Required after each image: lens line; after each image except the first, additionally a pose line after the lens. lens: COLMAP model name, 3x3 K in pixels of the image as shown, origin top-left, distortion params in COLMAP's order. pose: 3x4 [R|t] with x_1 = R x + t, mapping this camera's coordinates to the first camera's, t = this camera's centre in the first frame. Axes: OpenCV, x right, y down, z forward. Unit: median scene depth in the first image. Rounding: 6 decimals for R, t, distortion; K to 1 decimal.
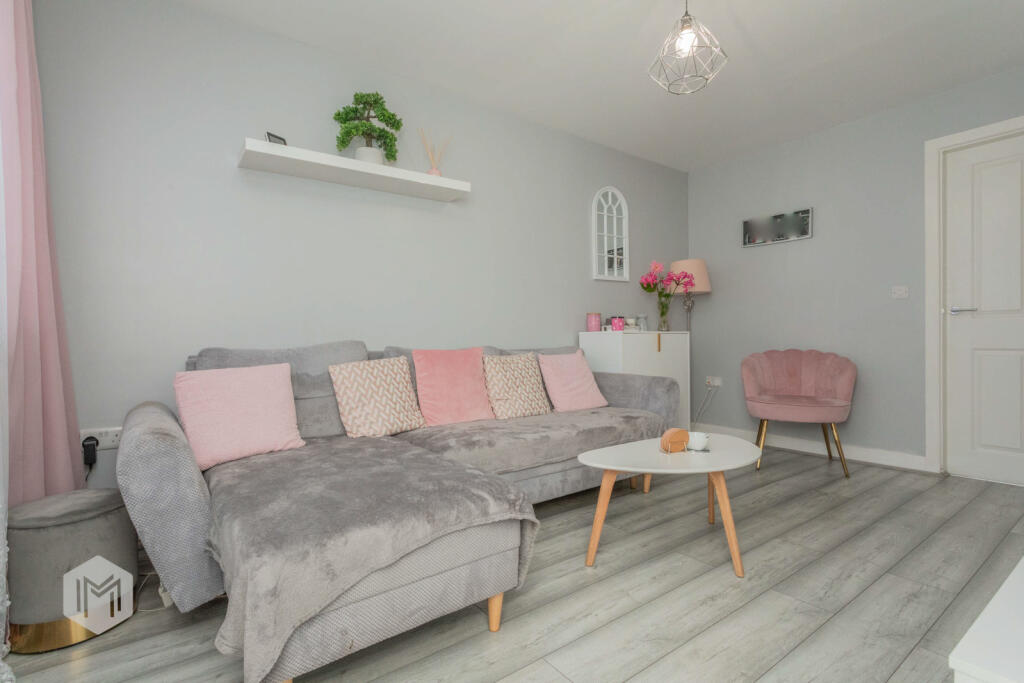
lens RADIAL K [[488.9, 0, 509.6], [0, 488.9, 347.1], [0, 0, 1]] dist [0.001072, 0.000655]
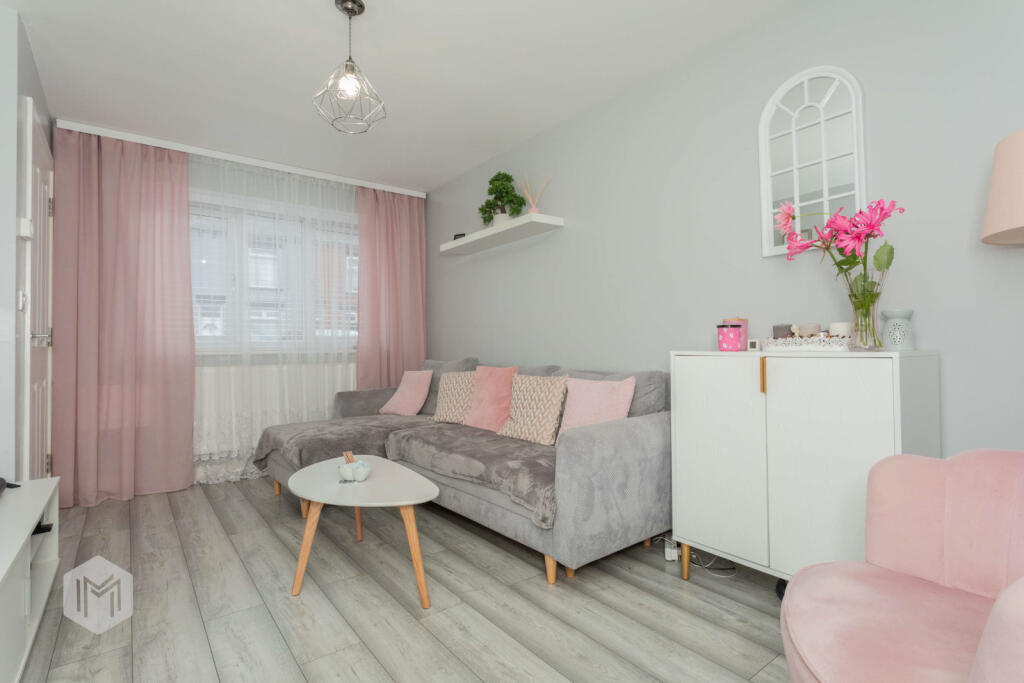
lens RADIAL K [[492.2, 0, 505.0], [0, 492.2, 339.3], [0, 0, 1]] dist [0.001404, 0.000775]
pose [[0.020618, 0.000537, -0.999787, 1.376595], [-0.000013, 1.000000, 0.000537, -0.080475], [0.999787, 0.000001, 0.020618, 1.268830]]
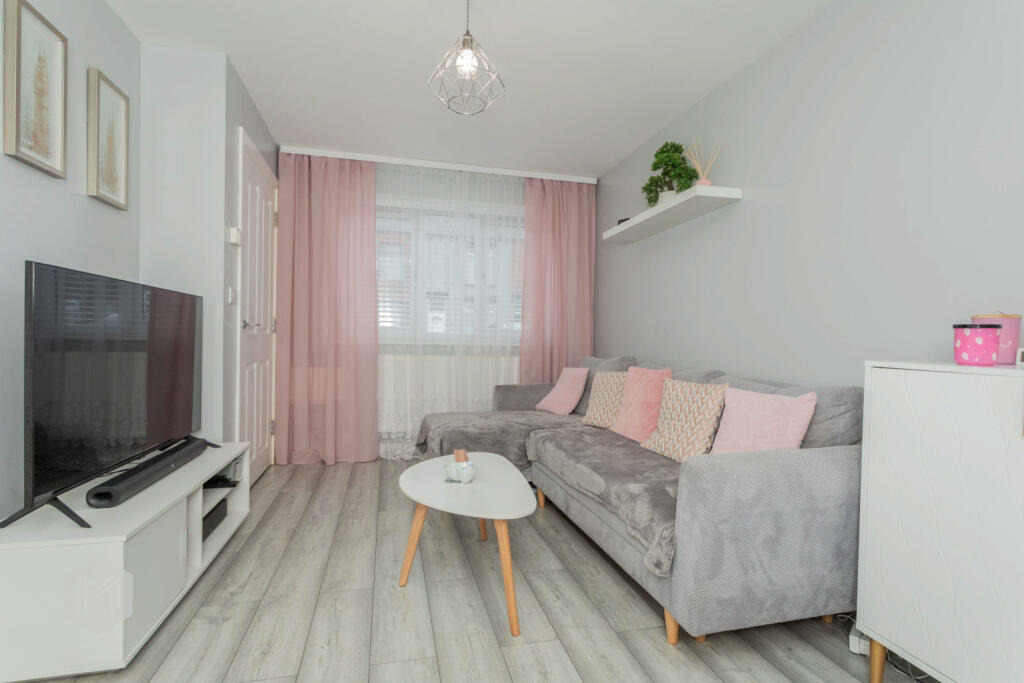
lens RADIAL K [[488.9, 0, 509.6], [0, 488.9, 347.1], [0, 0, 1]] dist [0.001072, 0.000655]
pose [[-0.376944, 0.022093, -0.925972, 1.209484], [-0.022793, 0.999191, 0.033118, -0.086704], [0.925955, 0.033590, -0.376136, 1.421055]]
